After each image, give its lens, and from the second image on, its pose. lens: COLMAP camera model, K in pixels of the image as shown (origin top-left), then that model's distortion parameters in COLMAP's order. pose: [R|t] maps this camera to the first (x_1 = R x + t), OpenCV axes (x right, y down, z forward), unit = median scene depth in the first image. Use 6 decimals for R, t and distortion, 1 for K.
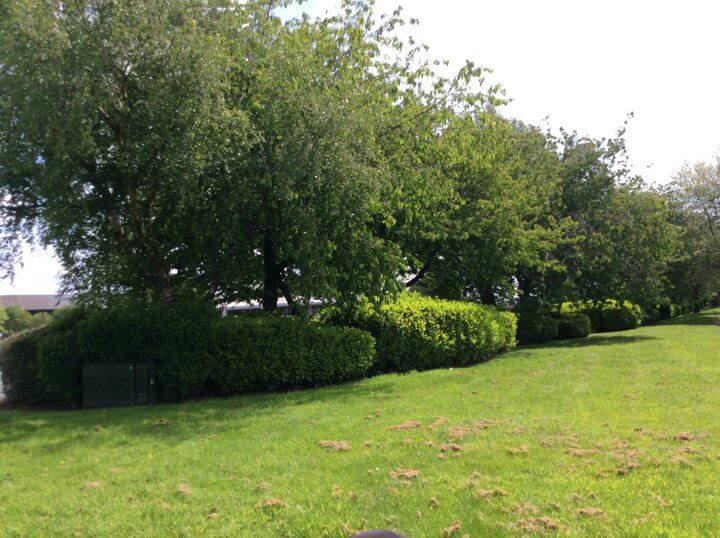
lens RADIAL K [[554.8, 0, 360.0], [0, 554.8, 269.0], [0, 0, 1]] dist [0.069462, -0.117734]
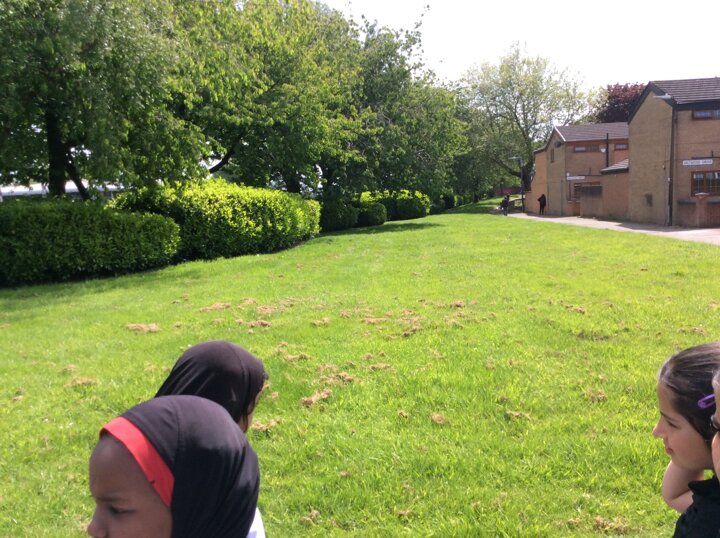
lens RADIAL K [[654.5, 0, 359.2], [0, 654.5, 278.1], [0, 0, 1]] dist [0.100008, -0.212945]
pose [[0.943826, -0.035250, 0.328559, -0.056390], [-0.013837, 0.989206, 0.145879, 0.044260], [-0.330154, -0.142230, 0.933150, -0.181807]]
